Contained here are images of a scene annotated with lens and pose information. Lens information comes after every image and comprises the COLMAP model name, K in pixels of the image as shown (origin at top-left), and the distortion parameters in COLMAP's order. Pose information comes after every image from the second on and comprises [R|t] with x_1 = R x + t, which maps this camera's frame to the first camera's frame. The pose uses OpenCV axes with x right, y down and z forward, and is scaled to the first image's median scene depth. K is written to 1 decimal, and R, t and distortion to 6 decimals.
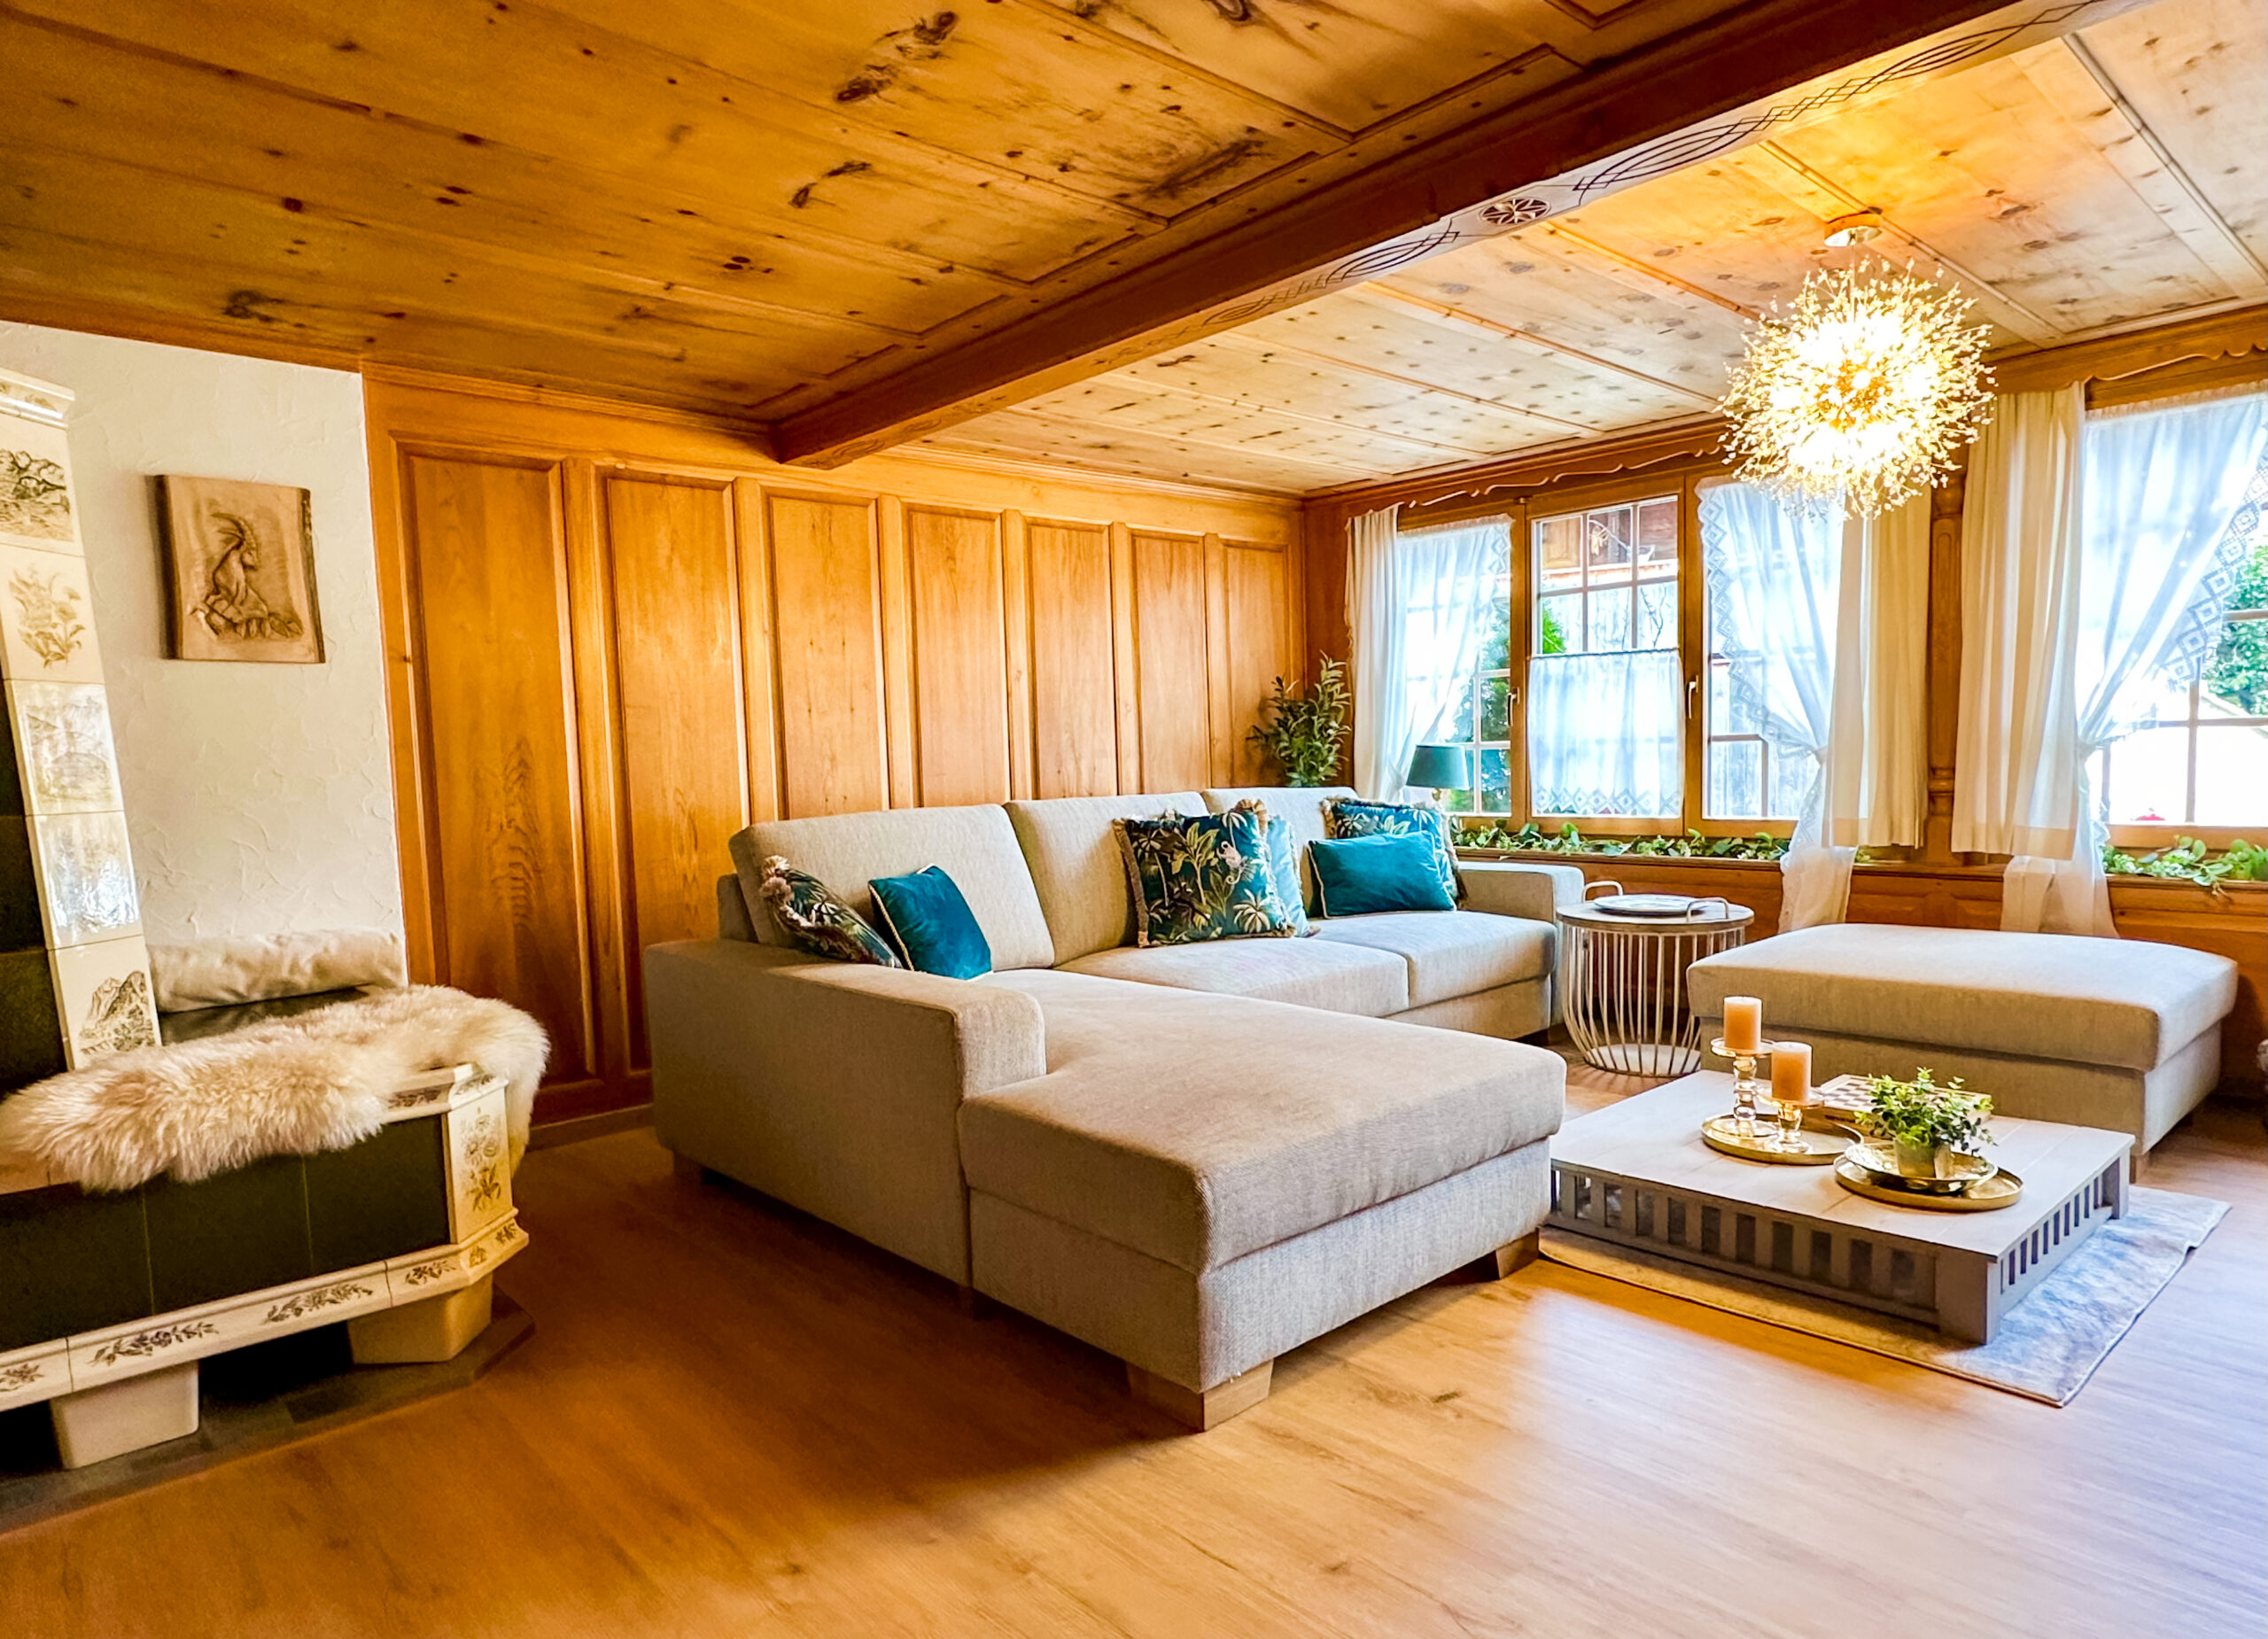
lens RADIAL K [[1349.5, 0, 1134.0], [0, 1349.5, 819.5], [0, 0, 1]] dist [-0.000259, -0.000403]
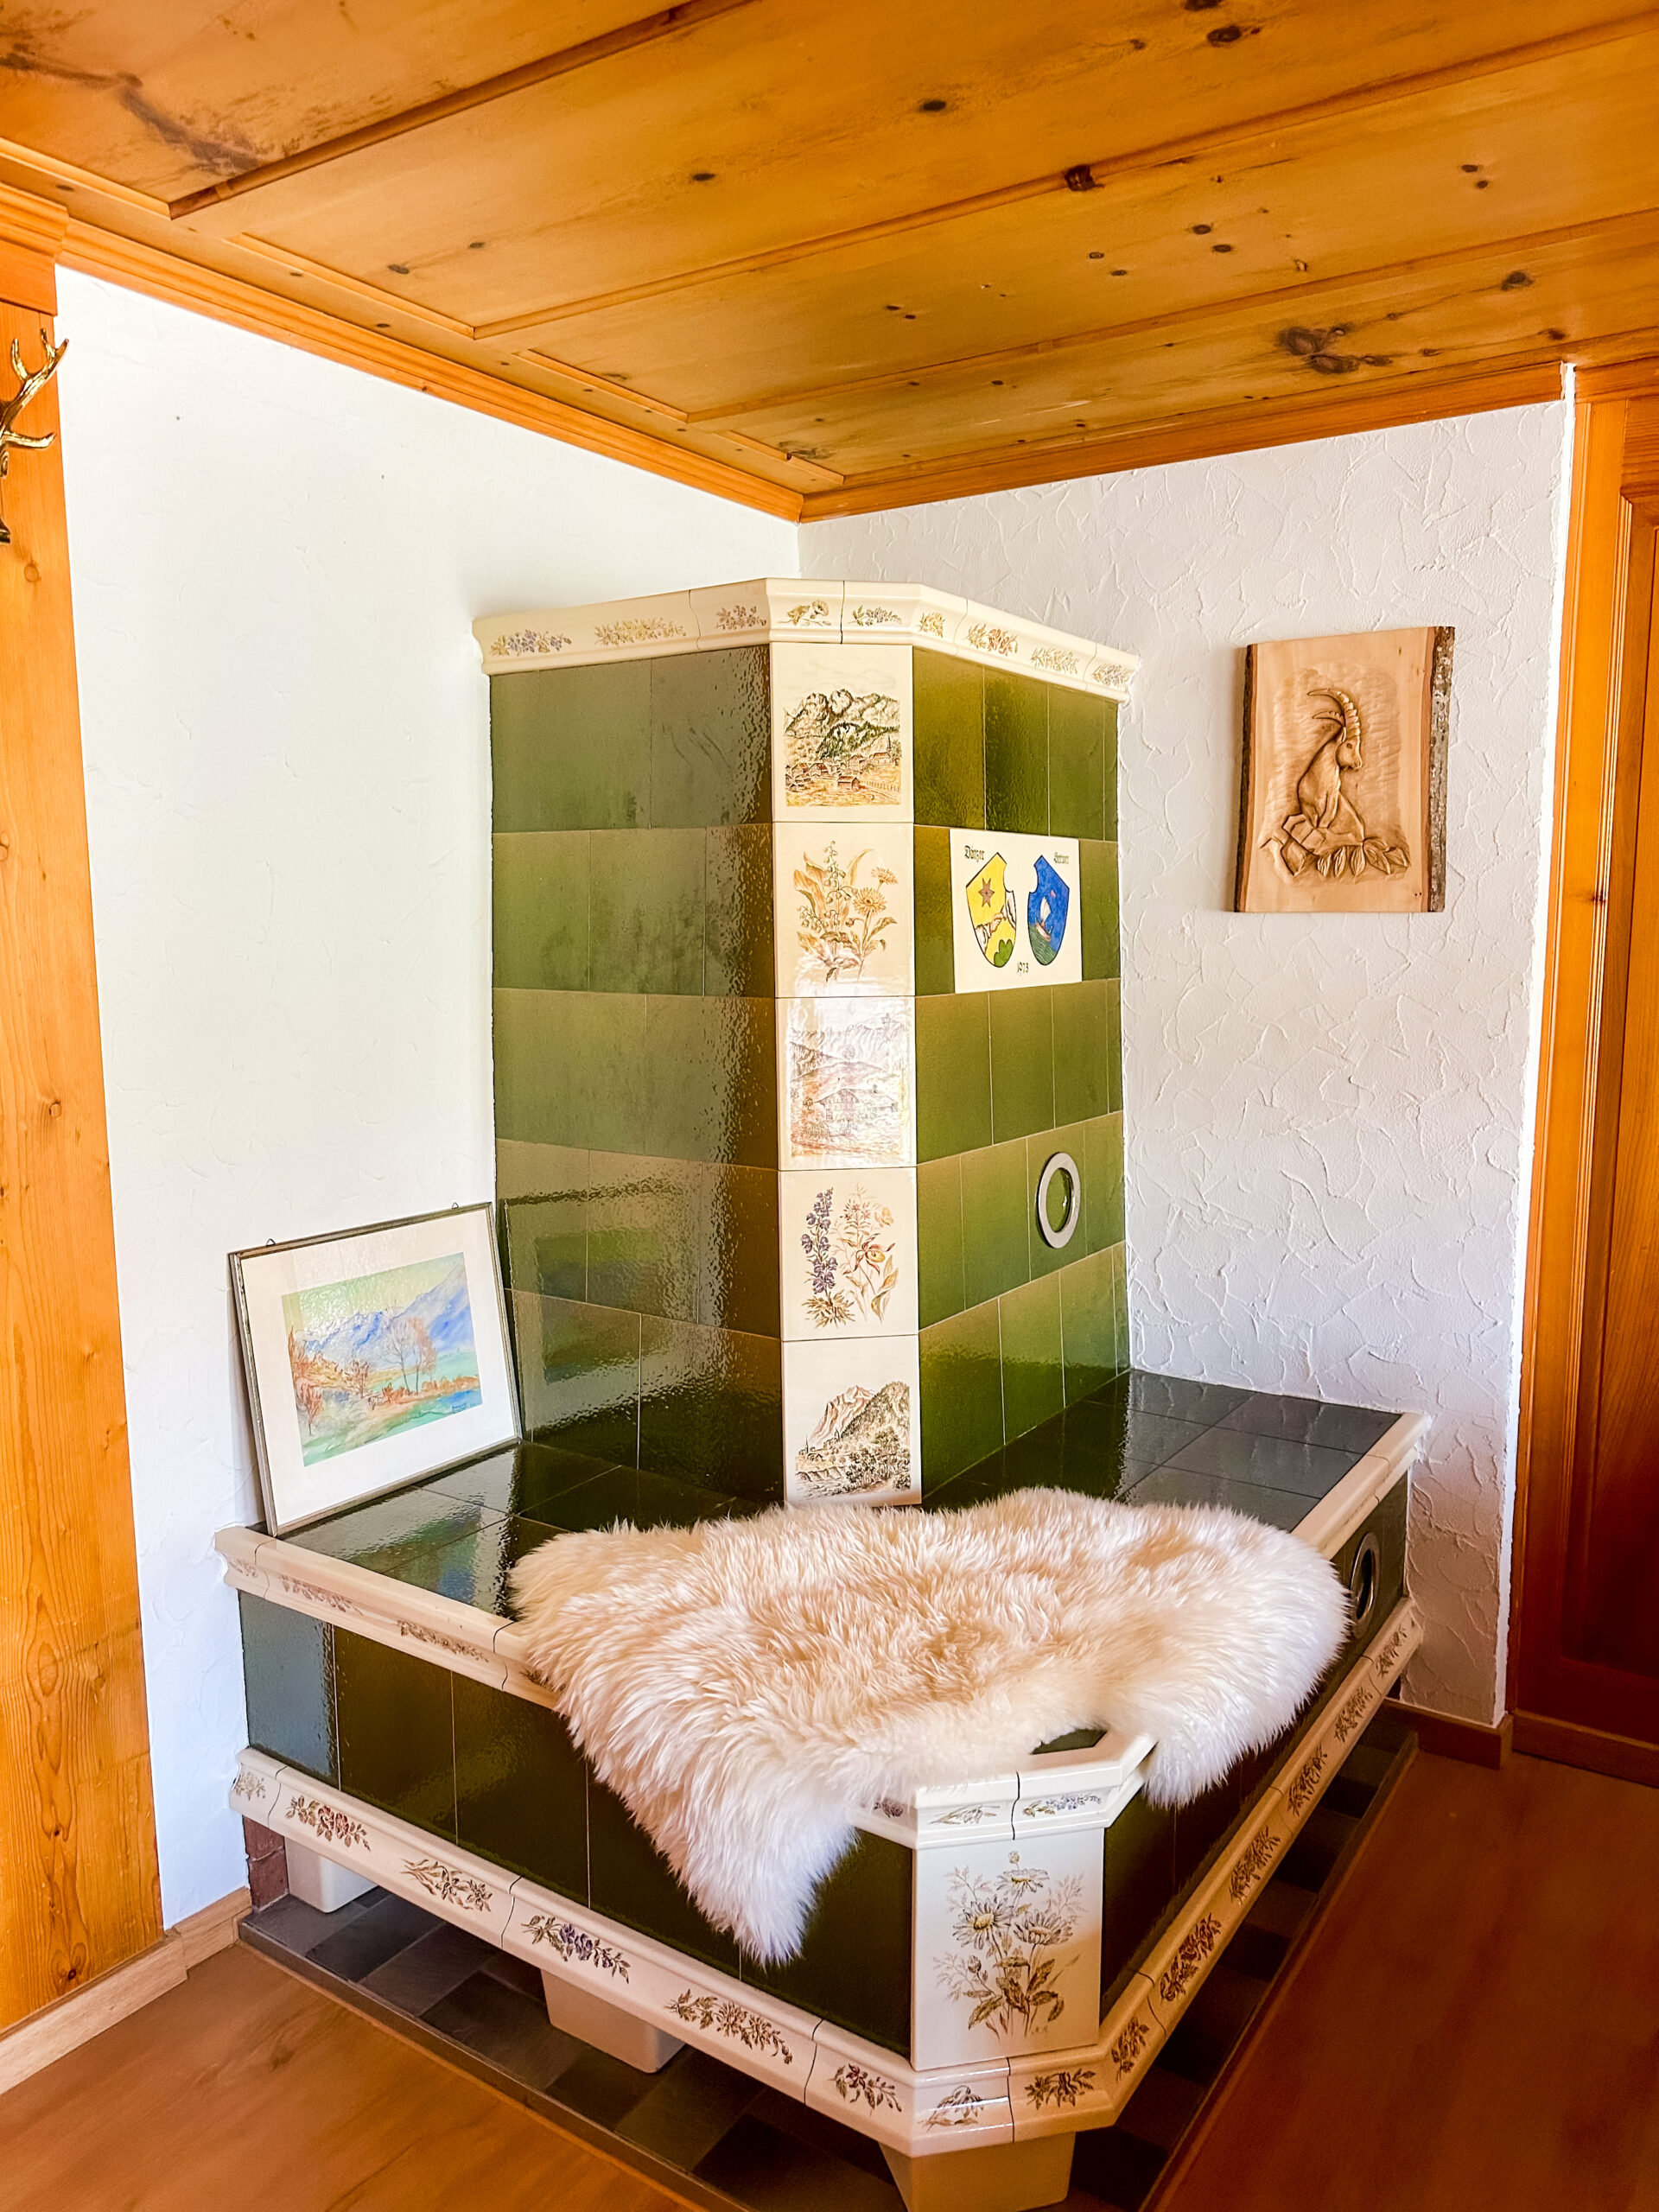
lens RADIAL K [[1538.6, 0, 829.5], [0, 1538.6, 1106.0], [0, 0, 1]] dist [0.139693, -0.227211]
pose [[0.248238, 0.163596, -0.954785, 0.035576], [-0.052571, 0.986459, 0.155355, -0.132715], [0.967272, 0.011629, 0.253477, 0.579176]]
